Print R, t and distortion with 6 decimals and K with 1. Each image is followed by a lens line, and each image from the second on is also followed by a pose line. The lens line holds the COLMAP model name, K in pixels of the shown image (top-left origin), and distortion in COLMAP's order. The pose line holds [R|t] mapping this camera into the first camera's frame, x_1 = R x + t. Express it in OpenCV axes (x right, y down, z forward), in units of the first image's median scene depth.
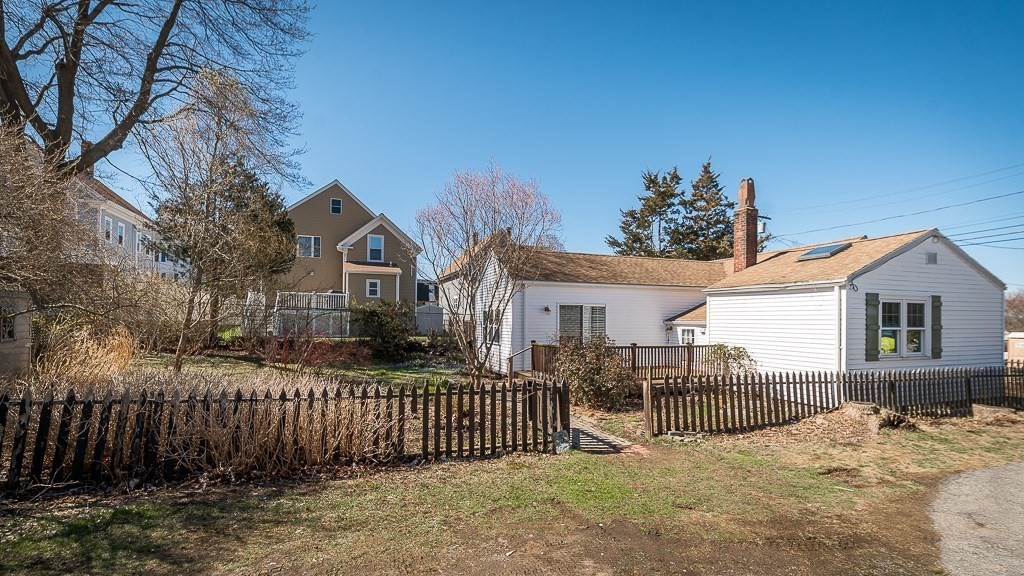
lens RADIAL K [[438.4, 0, 512.4], [0, 438.4, 324.6], [0, 0, 1]] dist [0.001762, 0.000225]
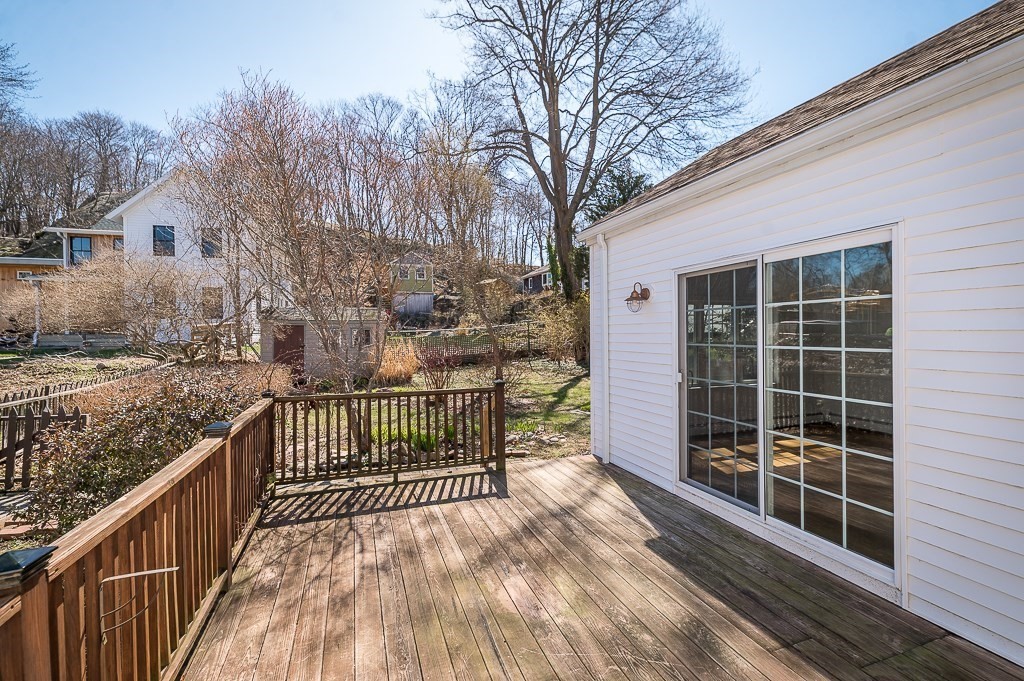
lens RADIAL K [[440.2, 0, 512.4], [0, 440.2, 339.7], [0, 0, 1]] dist [0.001409, 0.001758]
pose [[-0.014861, 0.009636, -0.999843, 0.366081], [0.003747, 0.999947, 0.009582, -0.005213], [0.999883, -0.003604, -0.014897, 0.822981]]
